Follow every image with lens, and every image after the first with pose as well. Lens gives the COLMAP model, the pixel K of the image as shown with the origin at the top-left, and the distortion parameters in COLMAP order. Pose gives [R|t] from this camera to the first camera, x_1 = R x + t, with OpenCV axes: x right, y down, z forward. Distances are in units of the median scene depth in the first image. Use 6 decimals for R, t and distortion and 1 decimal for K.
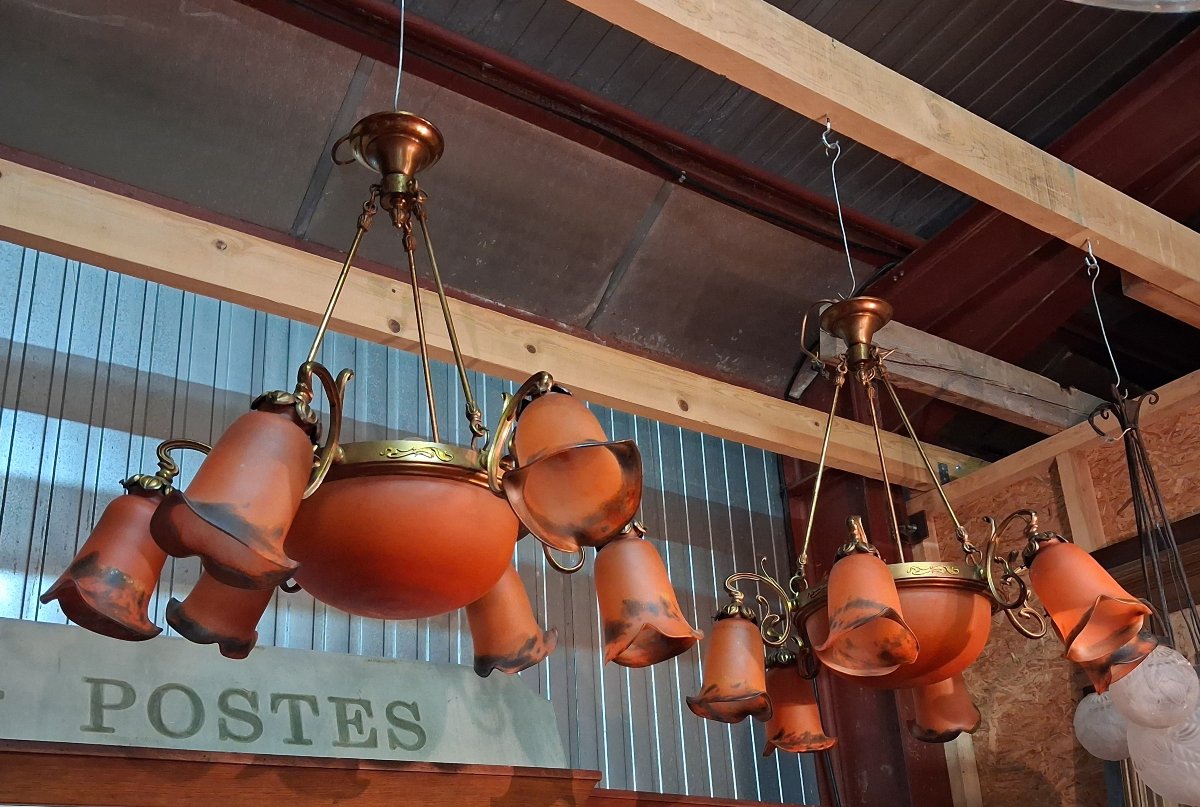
lens RADIAL K [[1147.7, 0, 597.8], [0, 1147.7, 535.9], [0, 0, 1]] dist [0.151076, -0.418765]
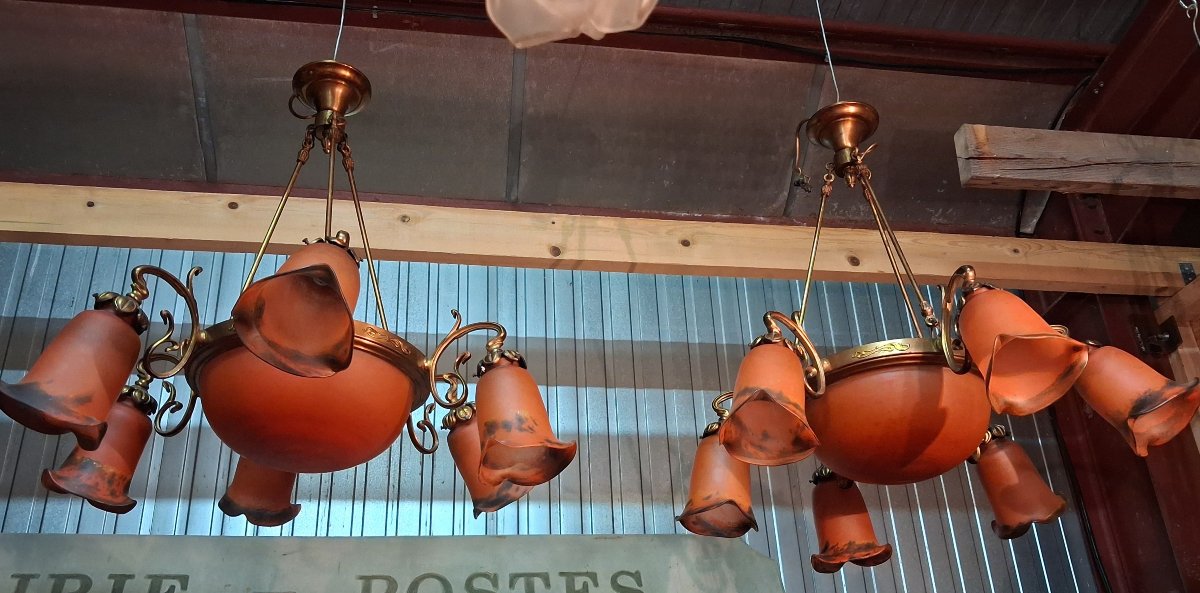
lens RADIAL K [[1006.2, 0, 595.5], [0, 1006.2, 383.7], [0, 0, 1]] dist [0.098294, -0.252454]
pose [[0.901464, -0.180199, -0.393562, 0.236364], [0.151306, 0.983050, -0.103537, 0.063627], [0.405549, 0.033786, 0.913449, 0.081497]]
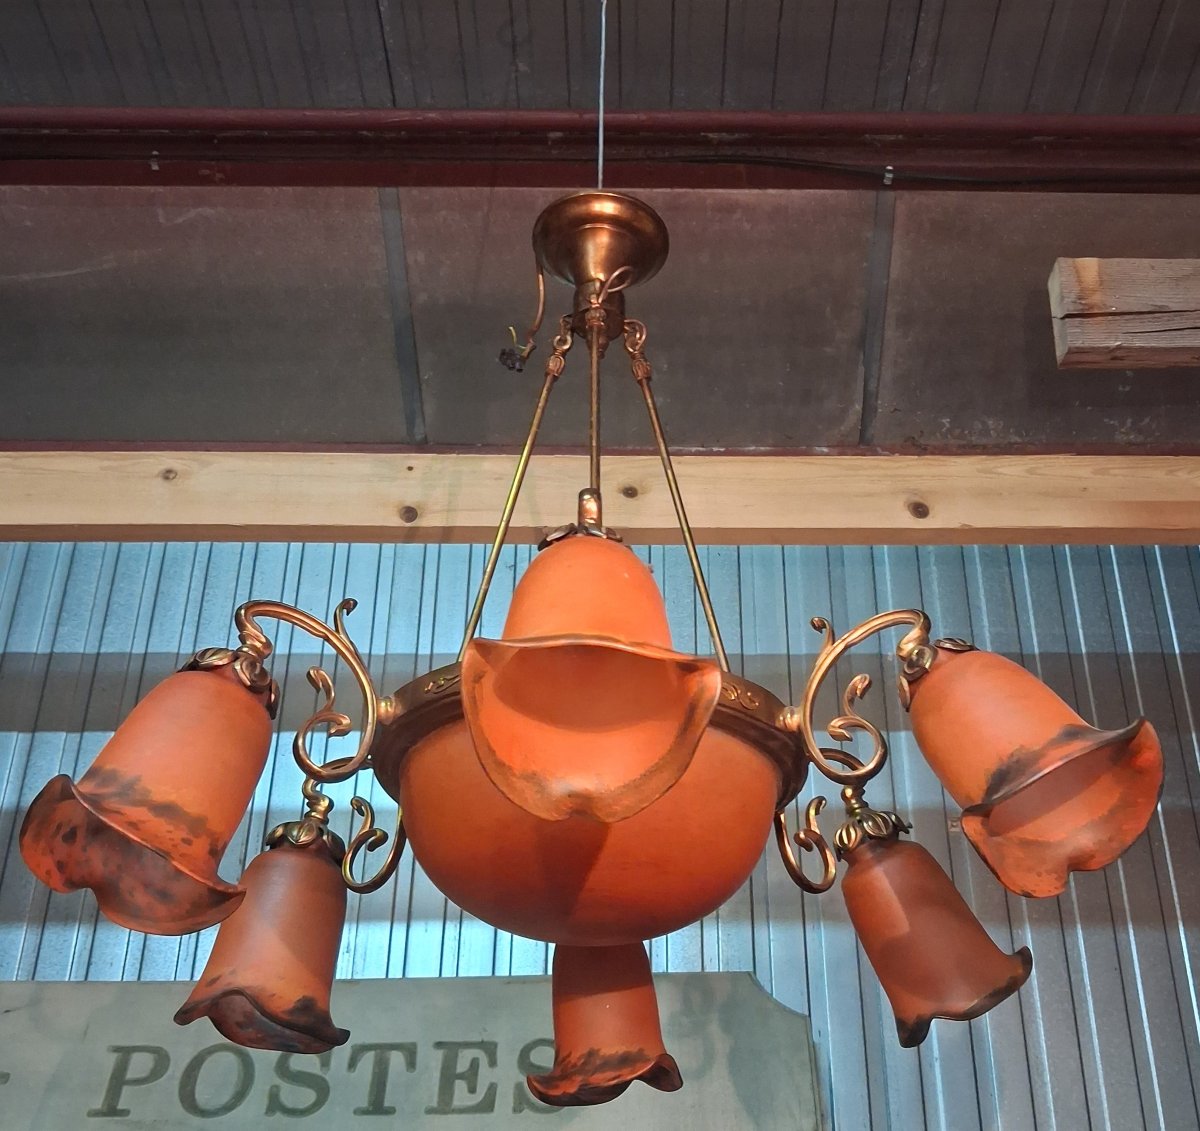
lens RADIAL K [[1403.3, 0, 659.2], [0, 1403.3, 676.8], [0, 0, 1]] dist [0.075888, -0.215020]
pose [[0.834718, -0.217584, -0.505868, 0.369403], [0.163844, 0.975157, -0.149080, 0.073016], [0.525738, 0.041556, 0.849631, 0.334150]]
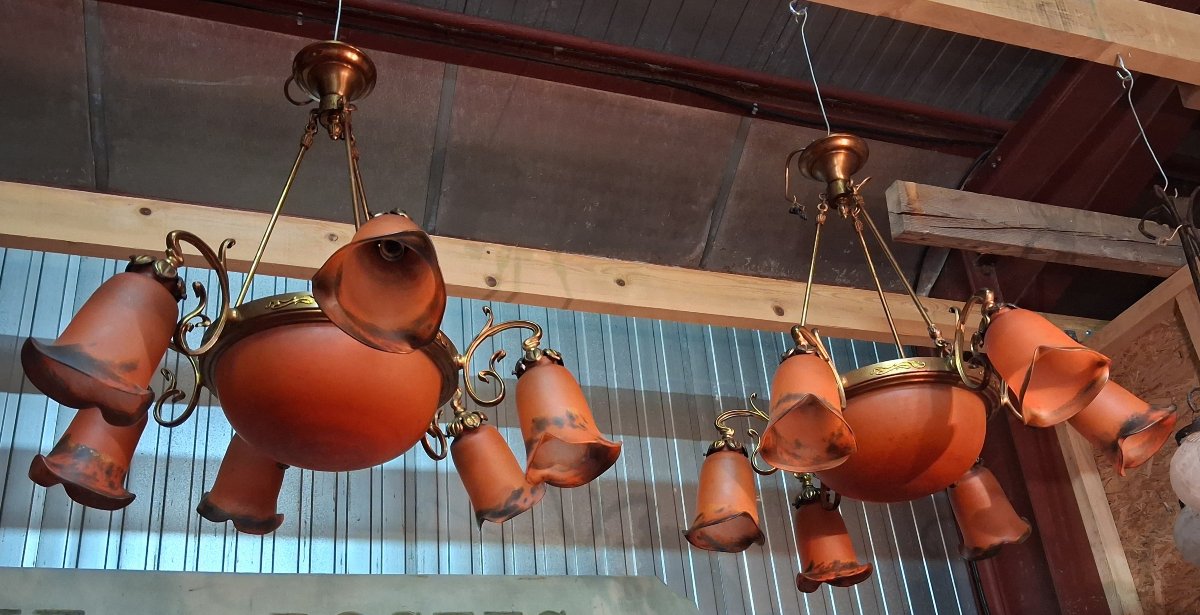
lens RADIAL K [[1021.5, 0, 603.4], [0, 1021.5, 473.6], [0, 0, 1]] dist [0.062200, -0.123083]
pose [[0.959290, -0.146698, -0.241335, 0.144929], [0.136145, 0.988875, -0.059931, 0.081226], [0.247442, 0.024635, 0.968589, 0.049524]]
